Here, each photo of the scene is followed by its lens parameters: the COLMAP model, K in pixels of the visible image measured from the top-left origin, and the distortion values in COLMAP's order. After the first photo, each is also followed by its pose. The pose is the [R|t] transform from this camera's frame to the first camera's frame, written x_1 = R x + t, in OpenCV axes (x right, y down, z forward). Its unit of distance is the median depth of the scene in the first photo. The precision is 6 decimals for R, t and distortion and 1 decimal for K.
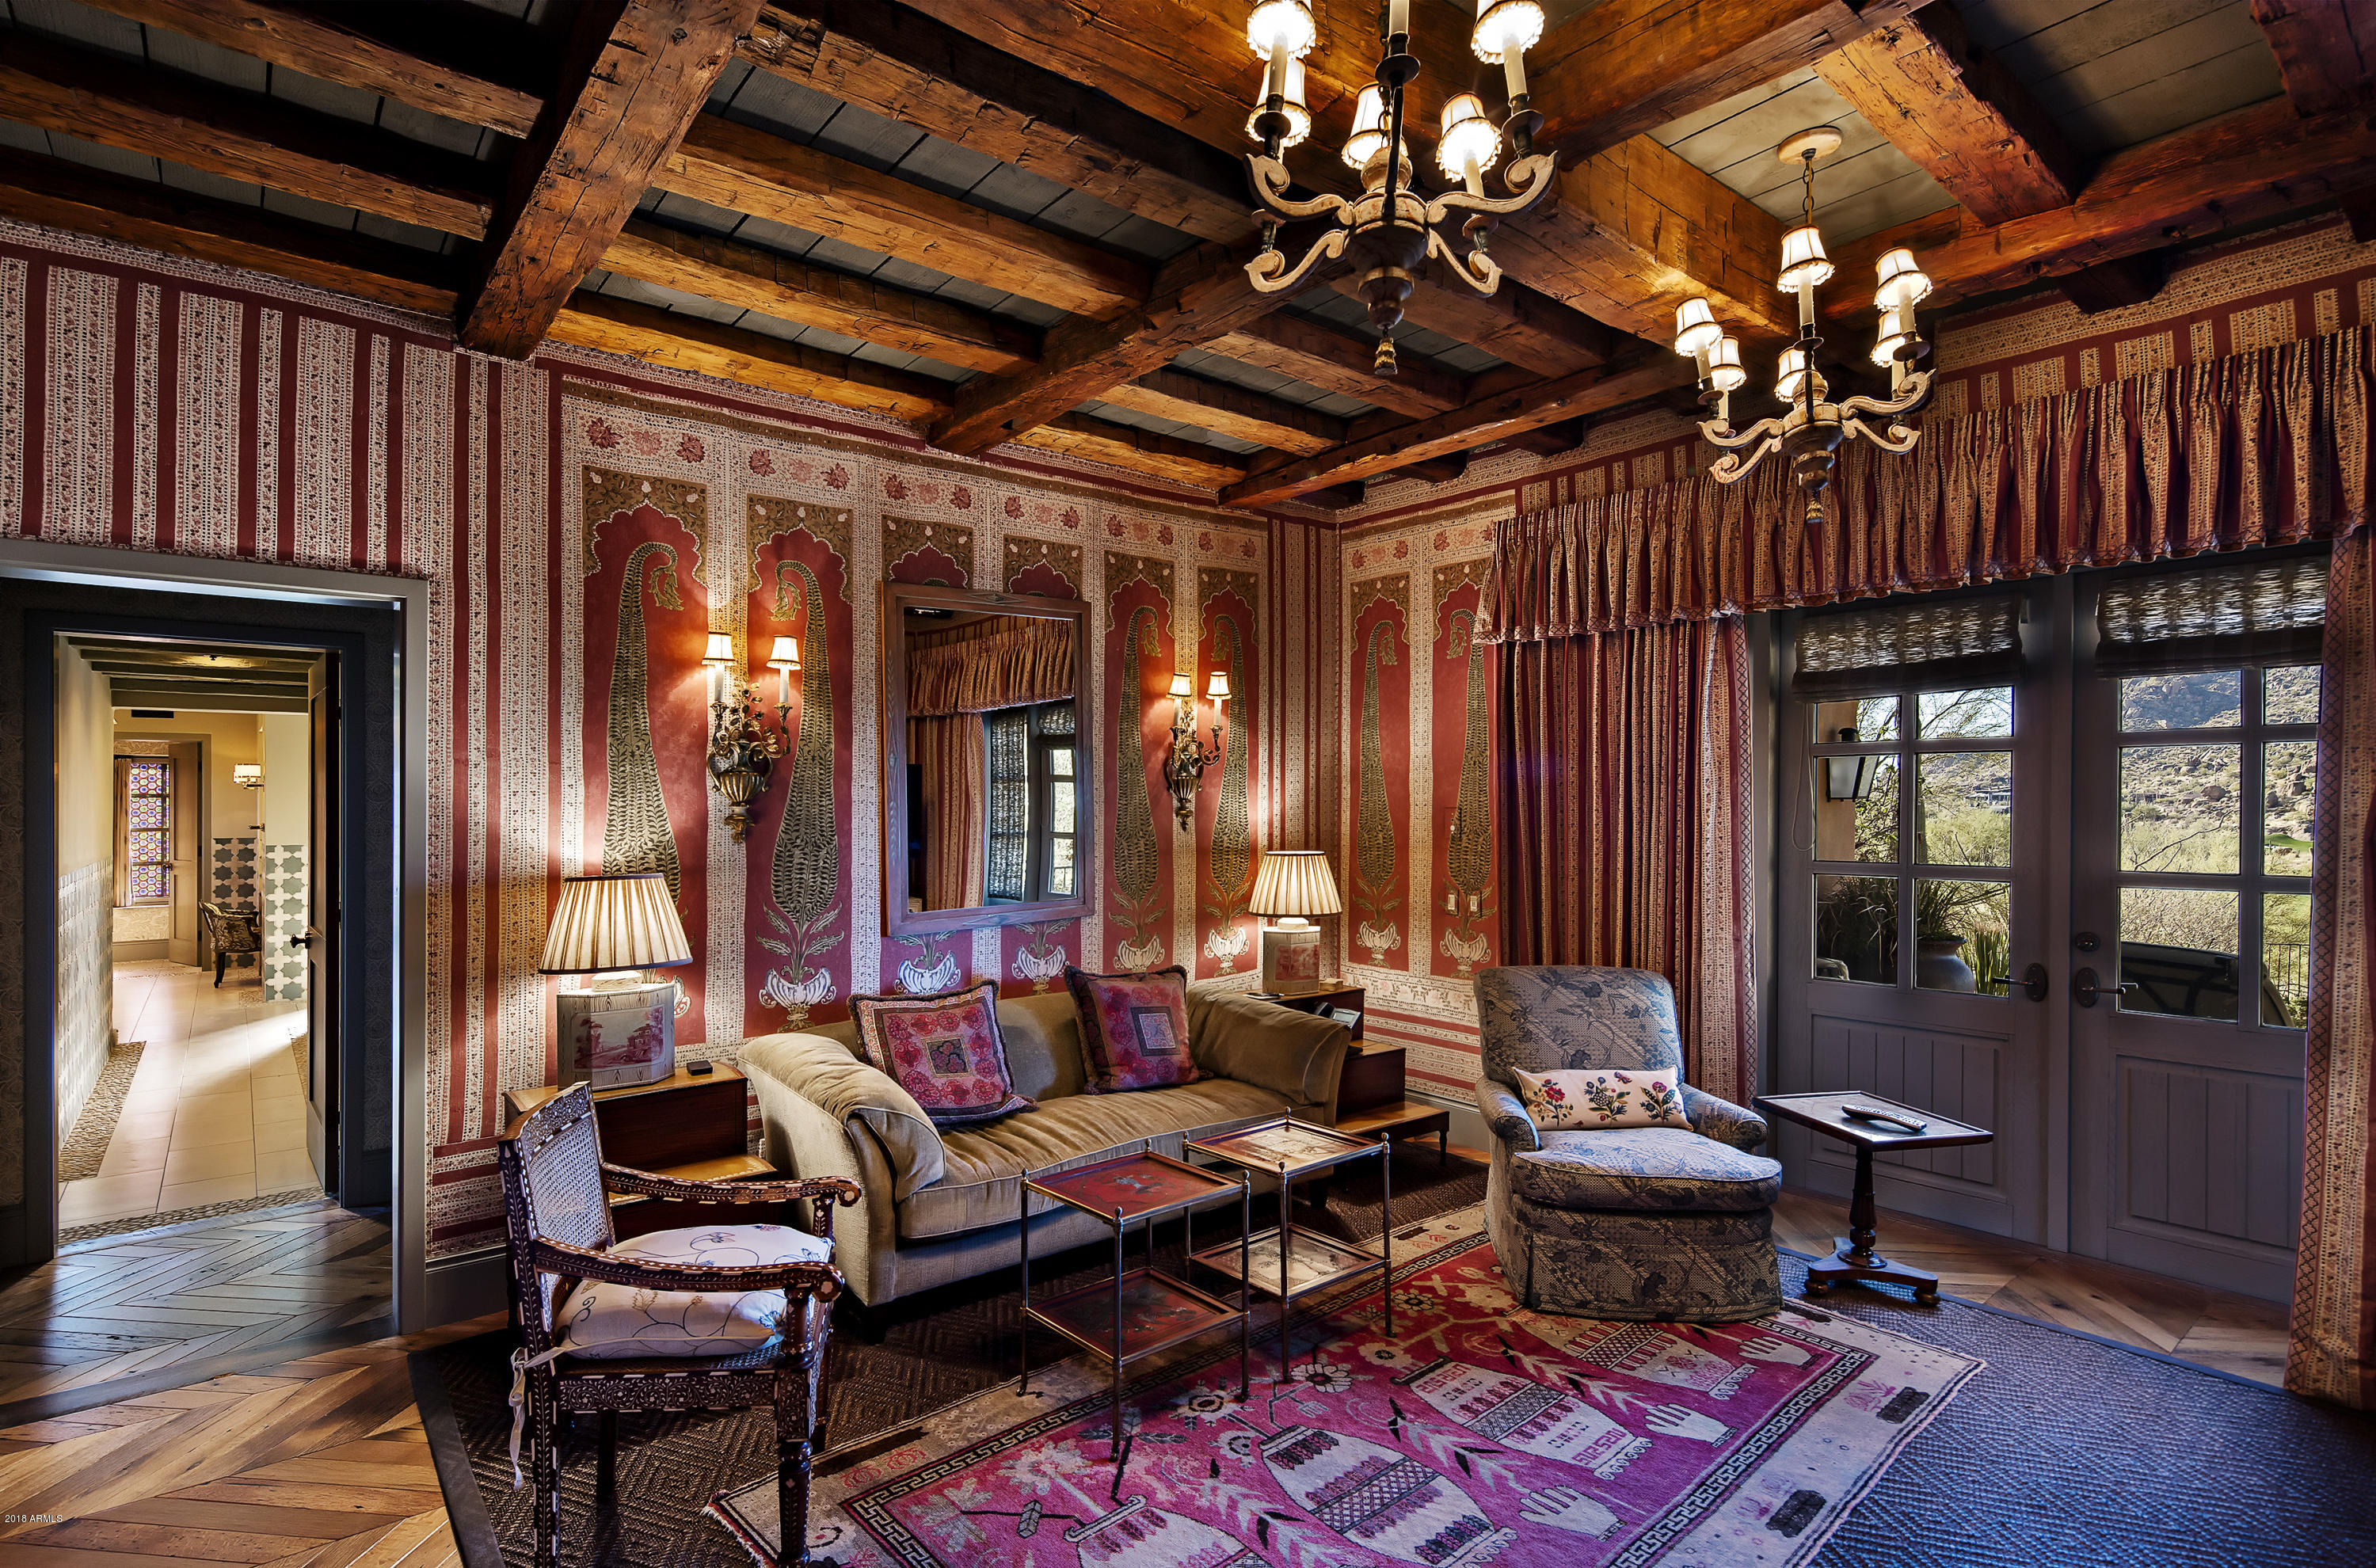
lens RADIAL K [[1175.5, 0, 1183.2], [0, 1175.5, 791.1], [0, 0, 1]] dist [-0.002563, -0.000514]
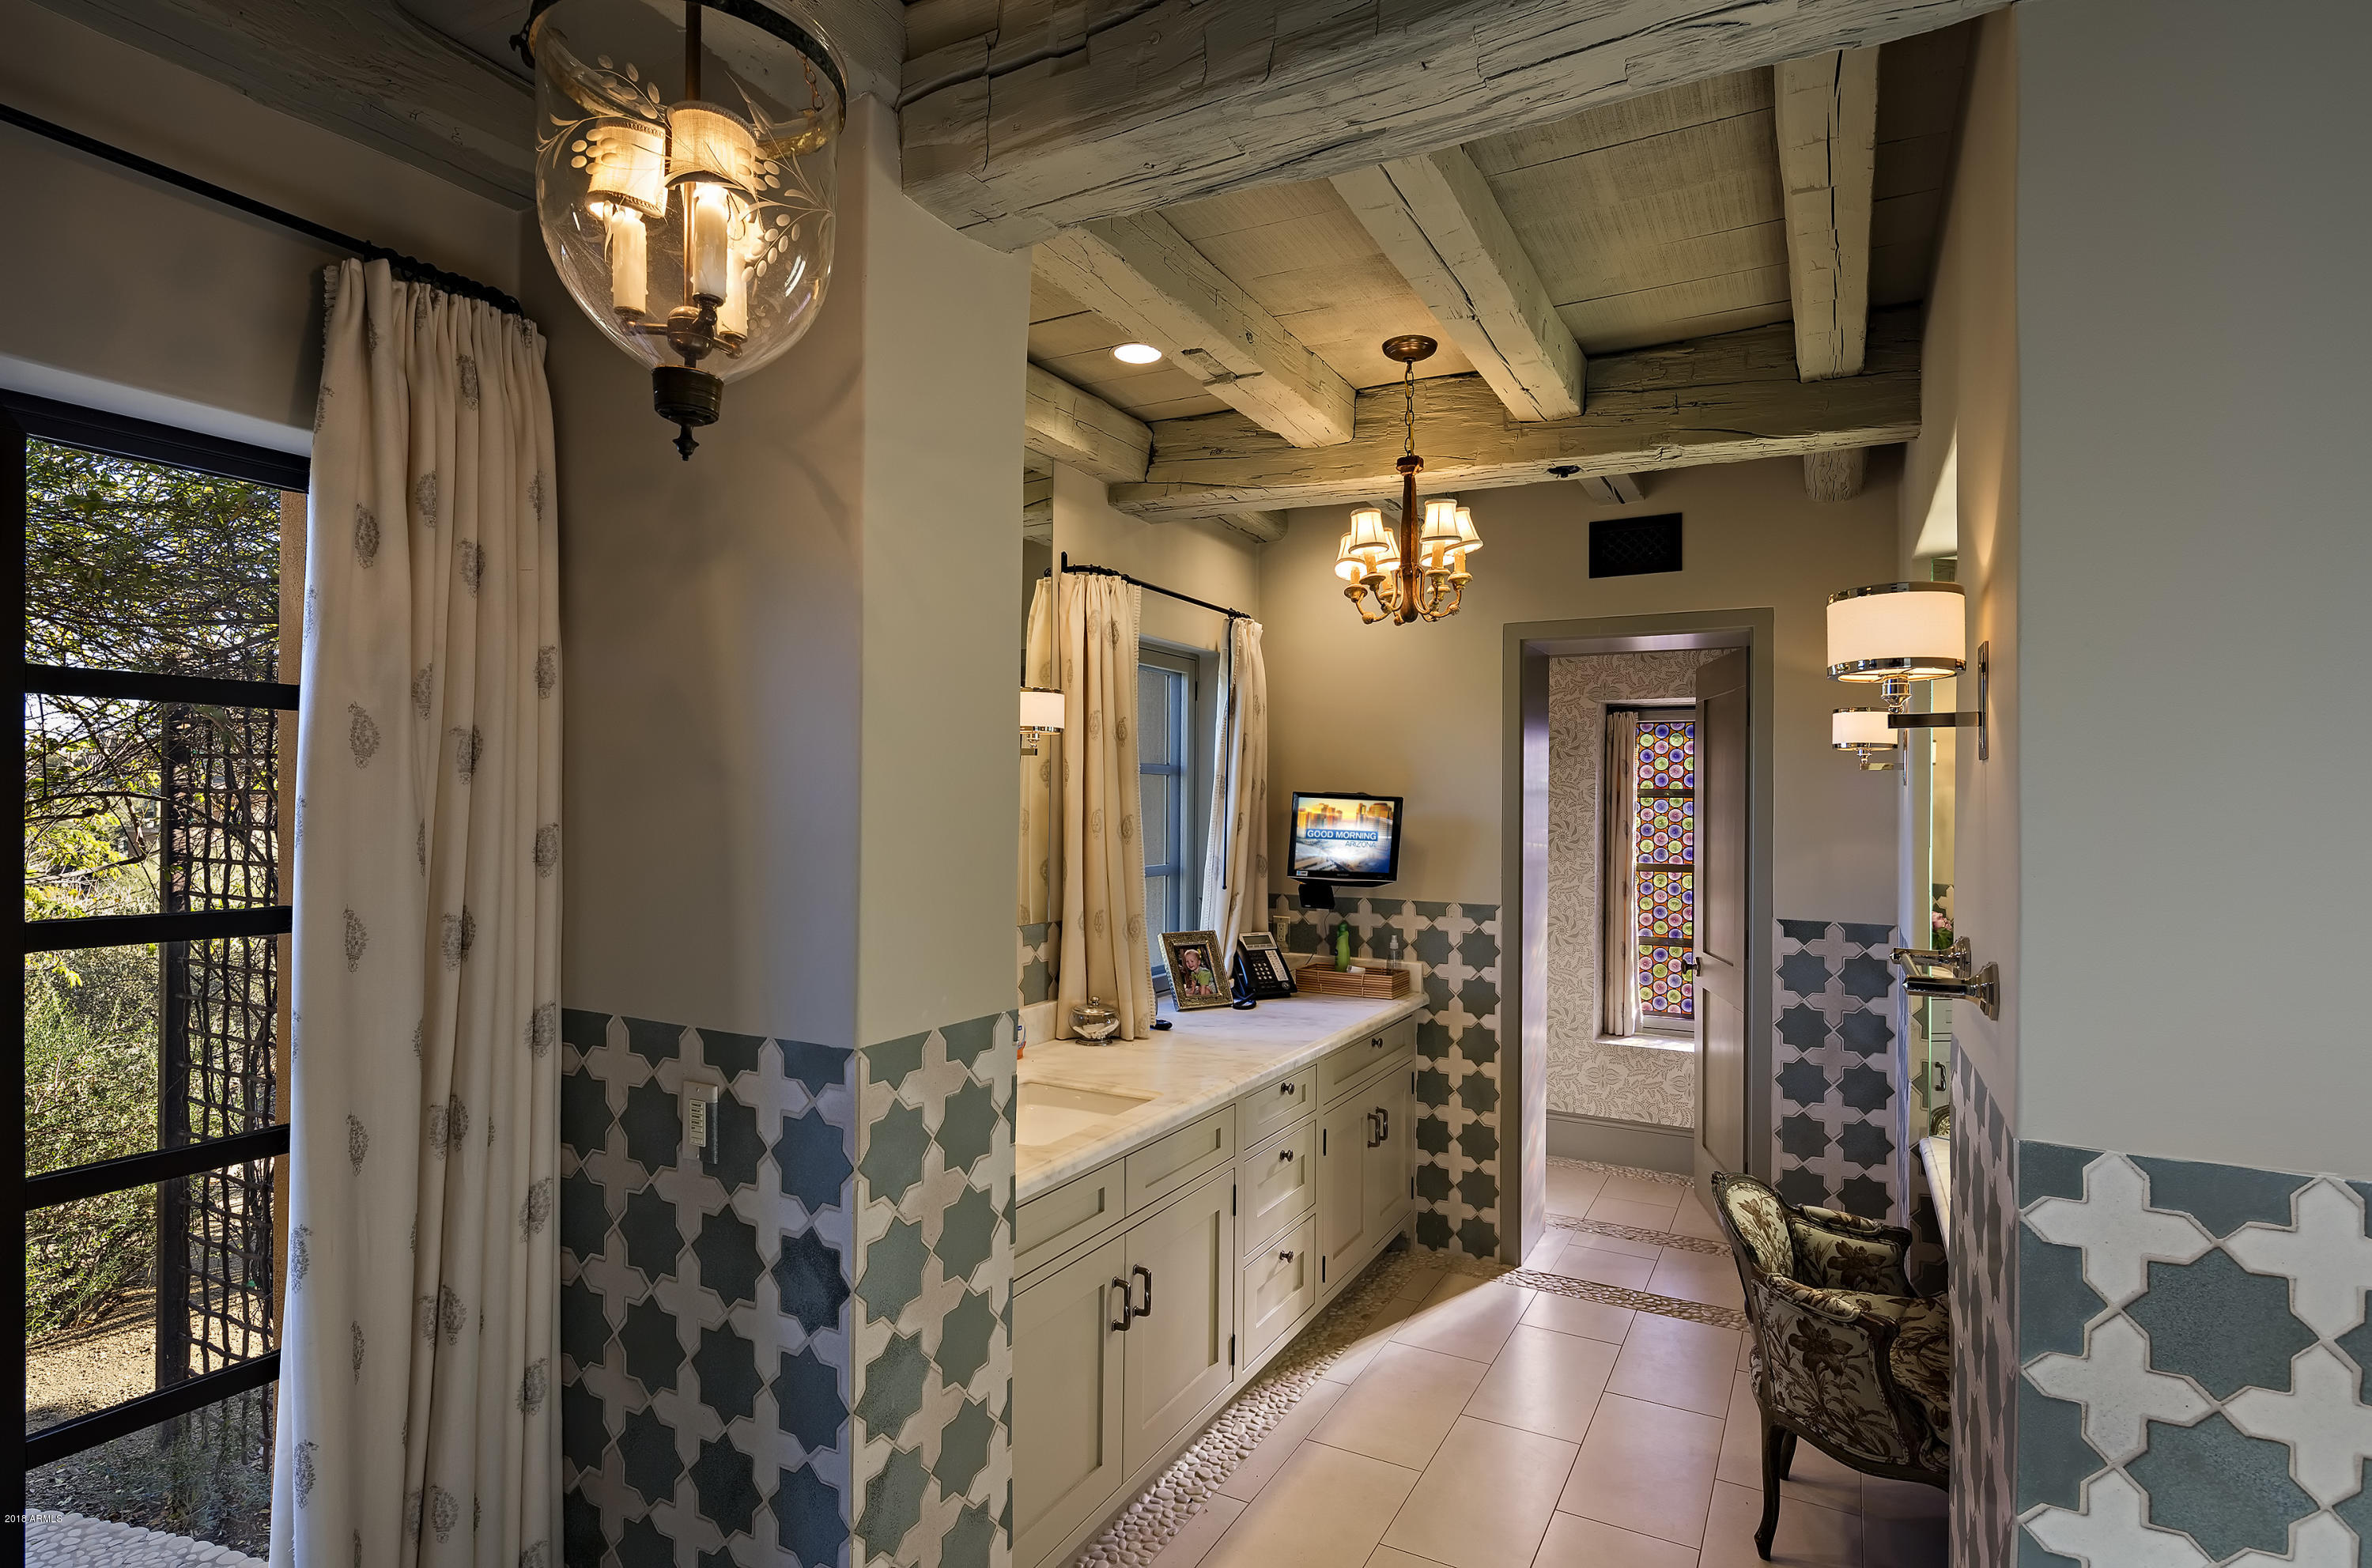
lens RADIAL K [[1173.6, 0, 1183.3], [0, 1173.6, 785.1], [0, 0, 1]] dist [-0.002563, -0.000514]
pose [[0.367049, -0.004815, -0.930189, -0.573817], [-0.005799, 0.999955, -0.007464, 0.005600], [0.930184, 0.008133, 0.367005, 0.714458]]
